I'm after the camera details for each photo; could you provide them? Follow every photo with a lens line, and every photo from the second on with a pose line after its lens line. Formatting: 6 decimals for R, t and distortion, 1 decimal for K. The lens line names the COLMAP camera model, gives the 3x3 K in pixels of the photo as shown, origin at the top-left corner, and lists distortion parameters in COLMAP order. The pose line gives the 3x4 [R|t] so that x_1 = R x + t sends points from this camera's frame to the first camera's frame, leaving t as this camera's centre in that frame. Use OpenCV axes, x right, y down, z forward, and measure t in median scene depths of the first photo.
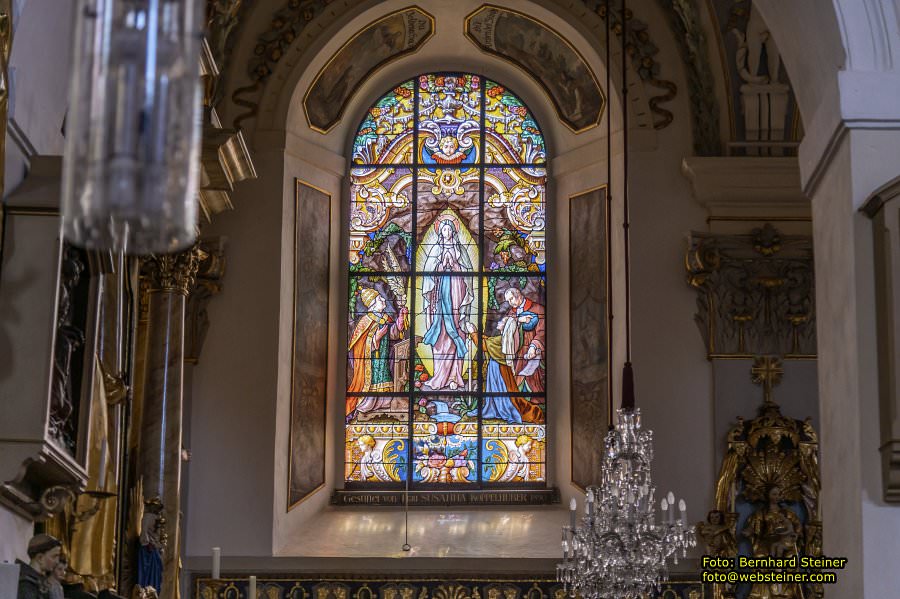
lens RADIAL K [[2032.8, 0, 441.6], [0, 2032.8, 303.2], [0, 0, 1]] dist [-0.040365, 0.000000]
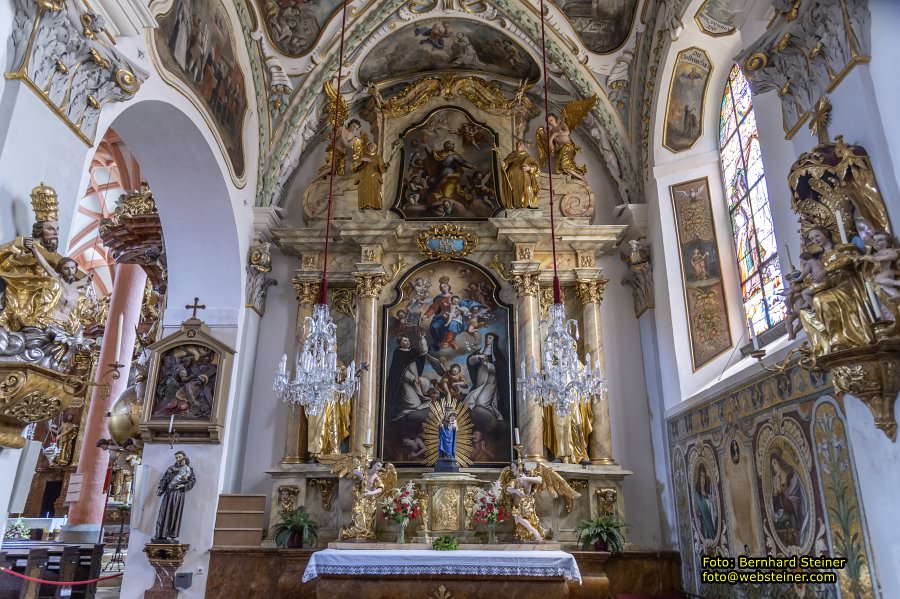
lens RADIAL K [[617.2, 0, 446.5], [0, 617.2, 301.3], [0, 0, 1]] dist [0.026211, -0.012133]
pose [[-0.006536, -0.340319, -0.940287, 0.390231], [0.212032, 0.918455, -0.333891, 0.164990], [0.977241, -0.201553, 0.066156, 0.746836]]
